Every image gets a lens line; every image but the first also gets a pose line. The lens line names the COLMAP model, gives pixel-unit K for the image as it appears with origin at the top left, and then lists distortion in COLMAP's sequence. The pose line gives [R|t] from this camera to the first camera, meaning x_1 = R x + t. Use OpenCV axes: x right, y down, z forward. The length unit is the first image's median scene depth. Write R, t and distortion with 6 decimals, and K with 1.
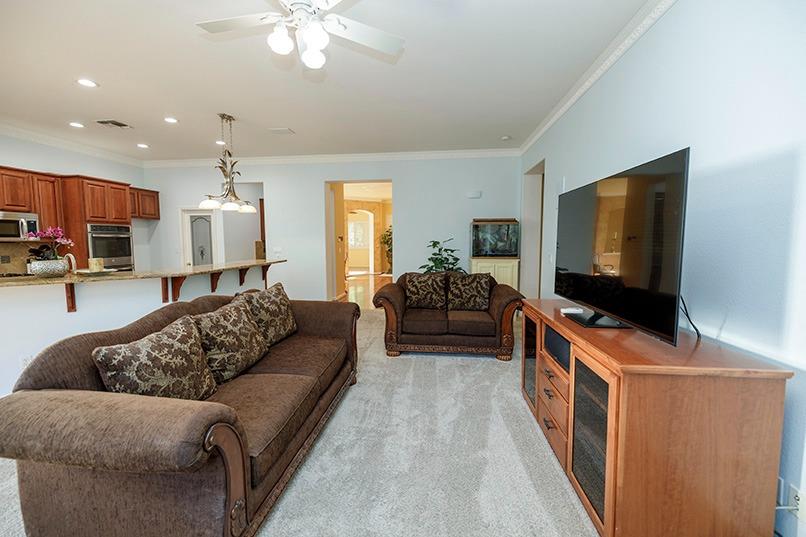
lens RADIAL K [[337.6, 0, 393.8], [0, 337.6, 265.0], [0, 0, 1]] dist [0.003170, -0.001047]
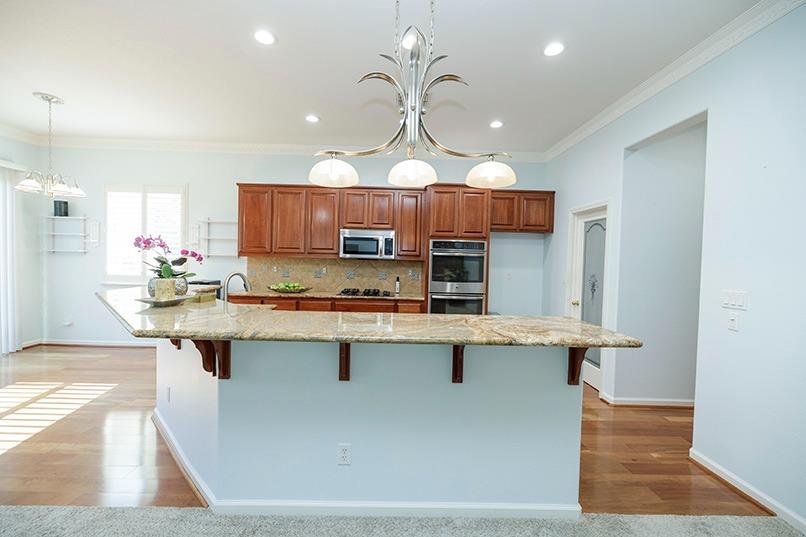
lens RADIAL K [[337.6, 0, 402.3], [0, 337.6, 264.6], [0, 0, 1]] dist [0.003170, -0.001047]
pose [[0.142157, 0.025398, -0.989518, -0.085929], [-0.101177, 0.994808, 0.010998, -0.062420], [0.984660, 0.098553, 0.143989, 0.815974]]
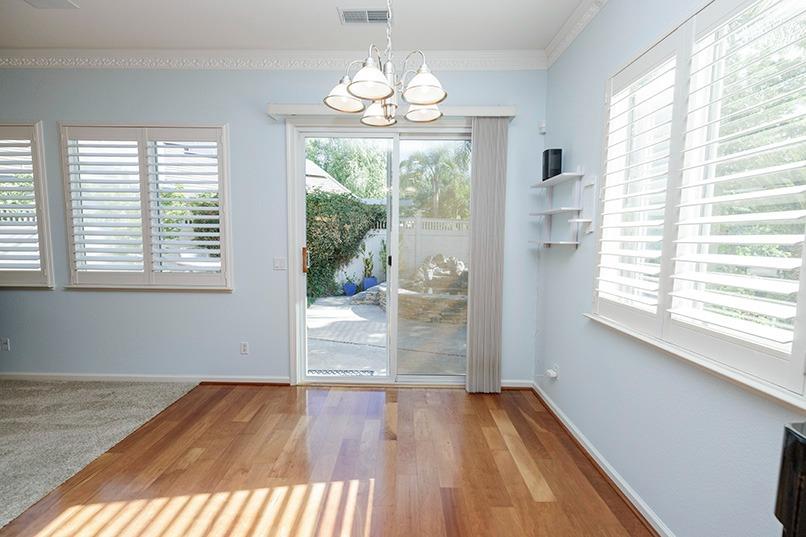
lens RADIAL K [[337.6, 0, 396.6], [0, 337.6, 268.1], [0, 0, 1]] dist [0.003170, -0.001047]
pose [[-0.994167, -0.000506, -0.107853, -0.848011], [-0.018011, 0.986726, 0.161395, -0.035056], [0.106340, 0.162396, -0.980979, 0.510256]]
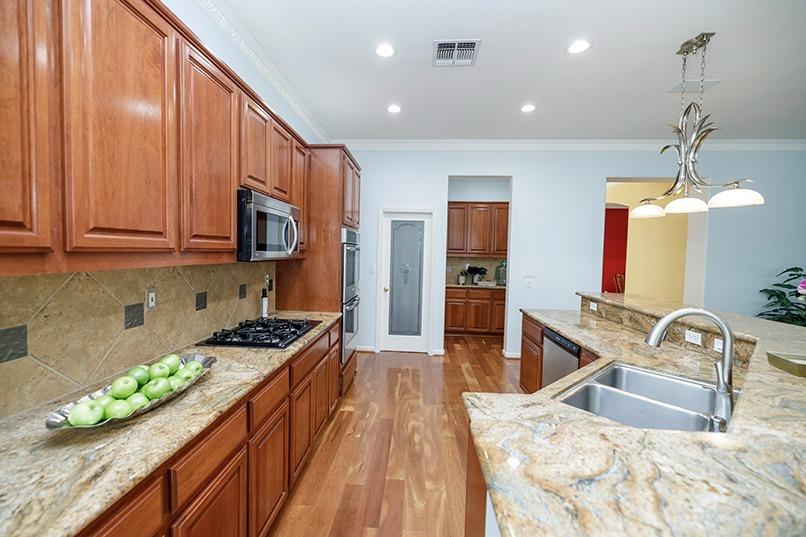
lens RADIAL K [[337.6, 0, 395.8], [0, 337.6, 267.9], [0, 0, 1]] dist [0.003170, -0.001047]
pose [[0.998057, 0.021981, 0.058298, -0.848245], [-0.020336, 0.999382, -0.028669, -0.038742], [-0.058892, 0.027428, 0.997888, 0.412288]]
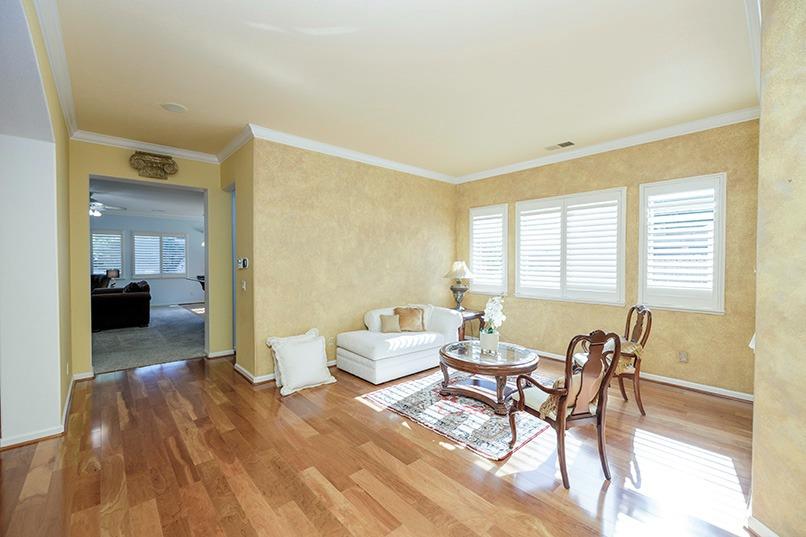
lens RADIAL K [[337.6, 0, 400.4], [0, 337.6, 267.1], [0, 0, 1]] dist [0.003170, -0.001047]
pose [[-0.657730, 0.015525, -0.753094, 0.123827], [-0.055138, 0.996113, 0.068691, -0.187065], [0.751233, 0.086704, -0.654318, 2.353696]]
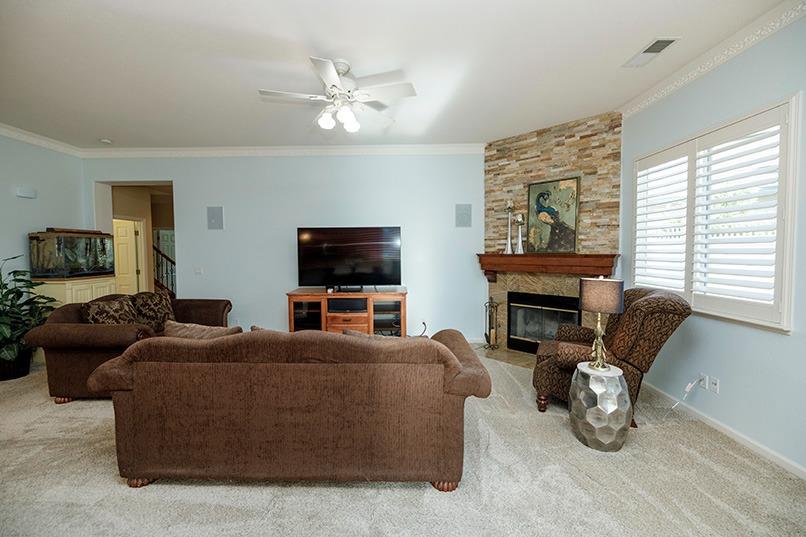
lens RADIAL K [[337.6, 0, 396.8], [0, 337.6, 264.3], [0, 0, 1]] dist [0.003170, -0.001047]
pose [[-0.107212, -0.038407, 0.993494, -0.659526], [0.082503, 0.995464, 0.047386, -0.033466], [-0.990807, 0.087046, -0.103557, 0.369877]]
